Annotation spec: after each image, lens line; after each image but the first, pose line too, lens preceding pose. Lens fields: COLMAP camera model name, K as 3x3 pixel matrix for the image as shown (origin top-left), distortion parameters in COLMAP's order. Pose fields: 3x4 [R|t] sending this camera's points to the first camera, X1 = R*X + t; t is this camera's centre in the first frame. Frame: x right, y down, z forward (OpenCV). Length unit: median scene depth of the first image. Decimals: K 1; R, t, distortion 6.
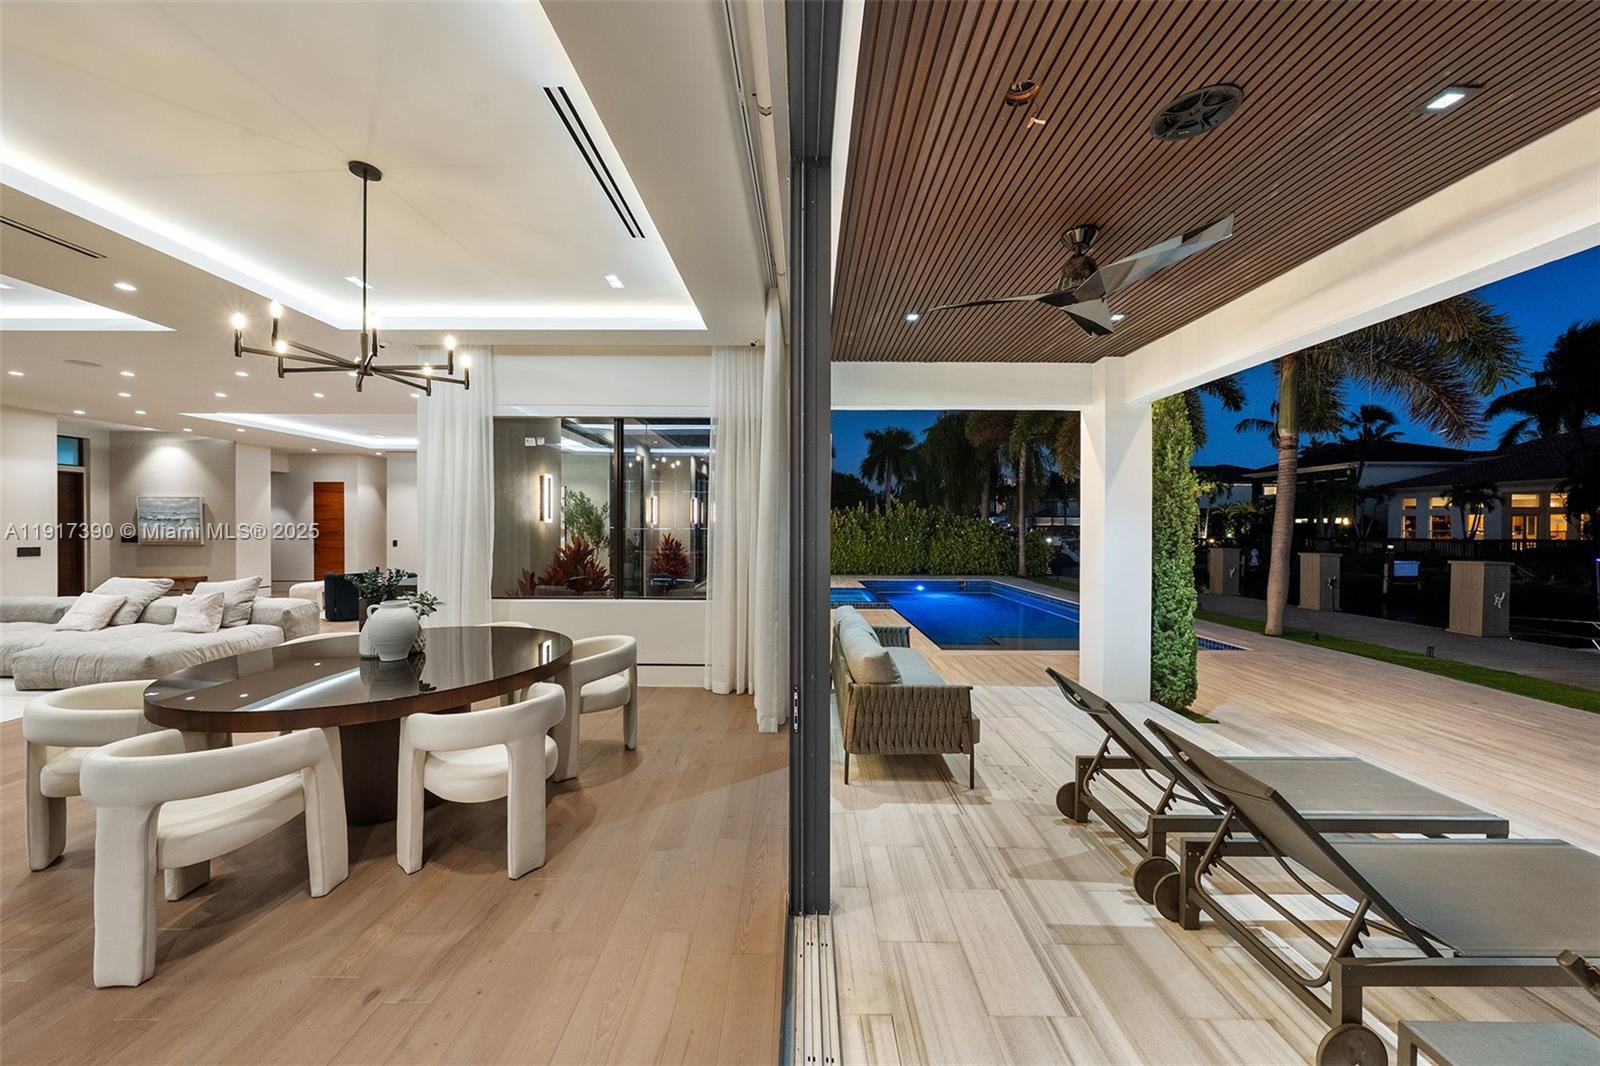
lens RADIAL K [[532.9, 0, 796.8], [0, 532.9, 529.1], [0, 0, 1]] dist [-0.001445, 0.000028]
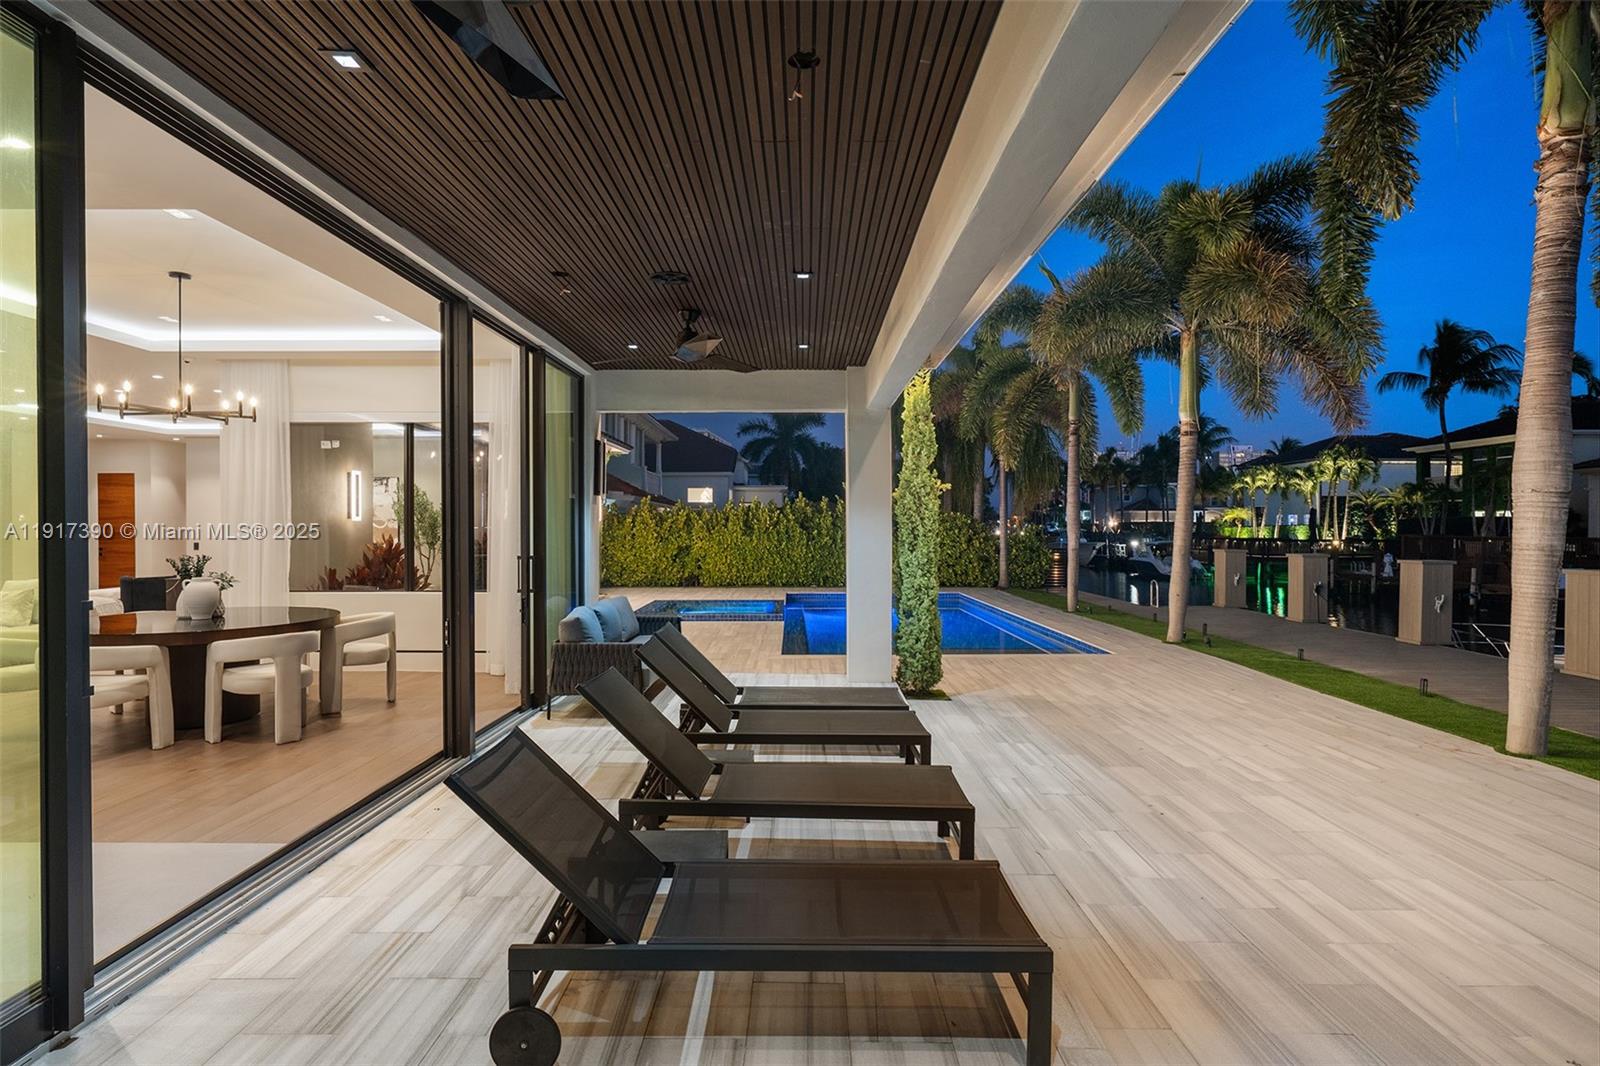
lens RADIAL K [[802.1, 0, 795.0], [0, 802.1, 530.0], [0, 0, 1]] dist [0.004042, -0.000964]
pose [[0.999987, -0.004312, -0.002894, 0.432301], [0.004313, 0.999991, 0.000122, 0.010677], [0.002893, -0.000134, 0.999996, -0.591223]]
